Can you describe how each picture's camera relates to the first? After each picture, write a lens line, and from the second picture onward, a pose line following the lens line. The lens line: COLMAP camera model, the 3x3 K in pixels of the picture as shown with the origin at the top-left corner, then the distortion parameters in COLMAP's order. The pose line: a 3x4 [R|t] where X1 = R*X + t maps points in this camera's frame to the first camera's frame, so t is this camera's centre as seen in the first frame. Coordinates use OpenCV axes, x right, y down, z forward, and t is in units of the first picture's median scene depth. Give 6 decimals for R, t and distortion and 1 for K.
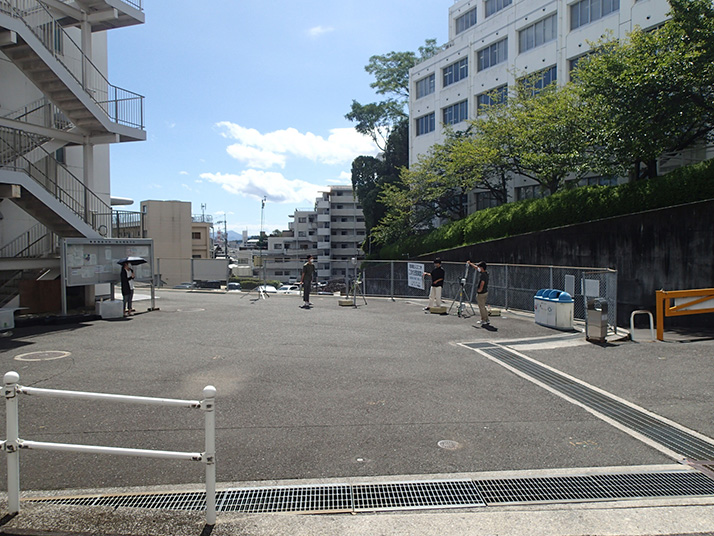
lens RADIAL K [[559.7, 0, 357.0], [0, 559.7, 268.0], [0, 0, 1]] dist [0.004643, 0.004266]
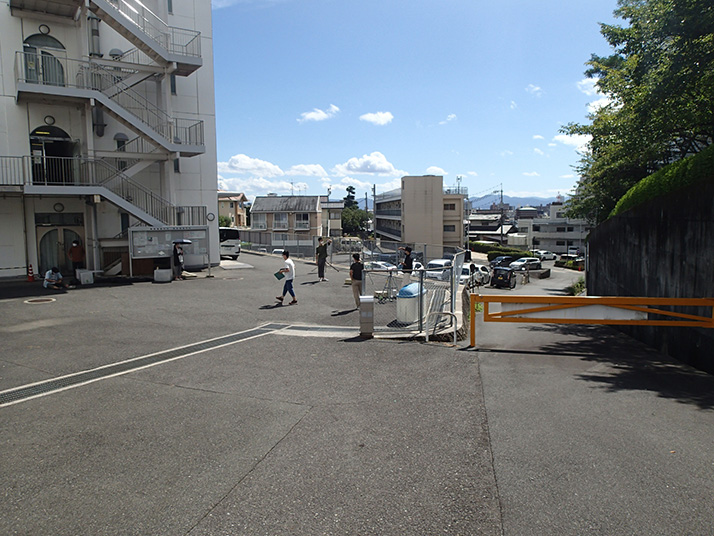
lens RADIAL K [[559.7, 0, 357.0], [0, 559.7, 268.0], [0, 0, 1]] dist [0.004643, 0.004266]
pose [[0.789311, 0.057316, -0.611313, 0.259691], [-0.016500, 0.997254, 0.072197, -0.017815], [0.613772, -0.046899, 0.788089, 0.047792]]
